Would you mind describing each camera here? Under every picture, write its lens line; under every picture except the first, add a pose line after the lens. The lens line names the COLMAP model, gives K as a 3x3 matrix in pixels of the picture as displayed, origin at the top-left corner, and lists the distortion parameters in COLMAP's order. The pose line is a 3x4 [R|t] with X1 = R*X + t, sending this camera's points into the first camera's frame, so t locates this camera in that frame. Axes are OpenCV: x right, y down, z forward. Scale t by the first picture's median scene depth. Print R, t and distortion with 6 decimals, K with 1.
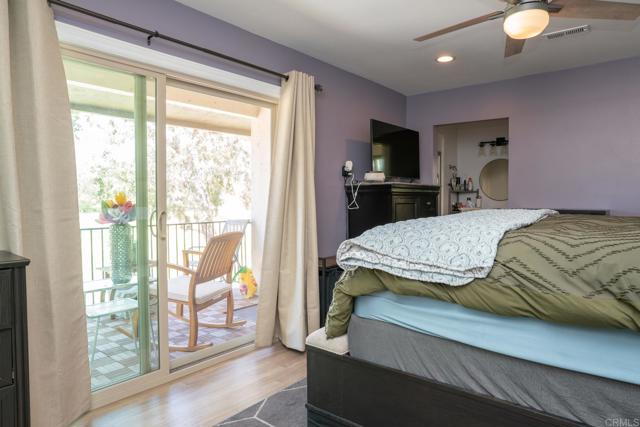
lens RADIAL K [[393.2, 0, 320.0], [0, 393.2, 213.5], [0, 0, 1]] dist [-0.008259, -0.000691]
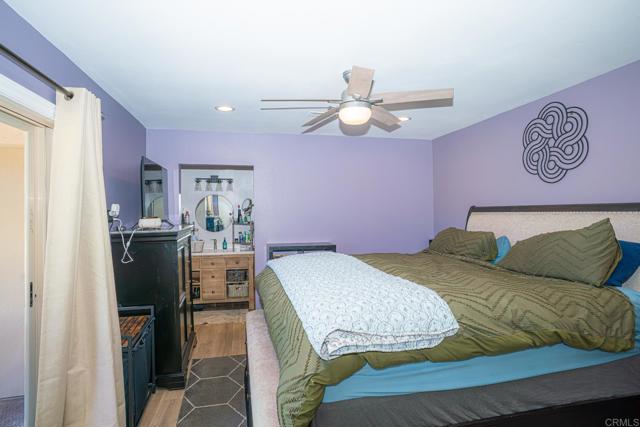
lens RADIAL K [[364.2, 0, 320.0], [0, 364.2, 213.5], [0, 0, 1]] dist [-0.013519, -0.000423]
pose [[0.601757, -0.016398, 0.798511, -0.336333], [0.047065, 0.998780, -0.014957, -0.102012], [-0.797292, 0.046583, 0.601794, 0.260757]]
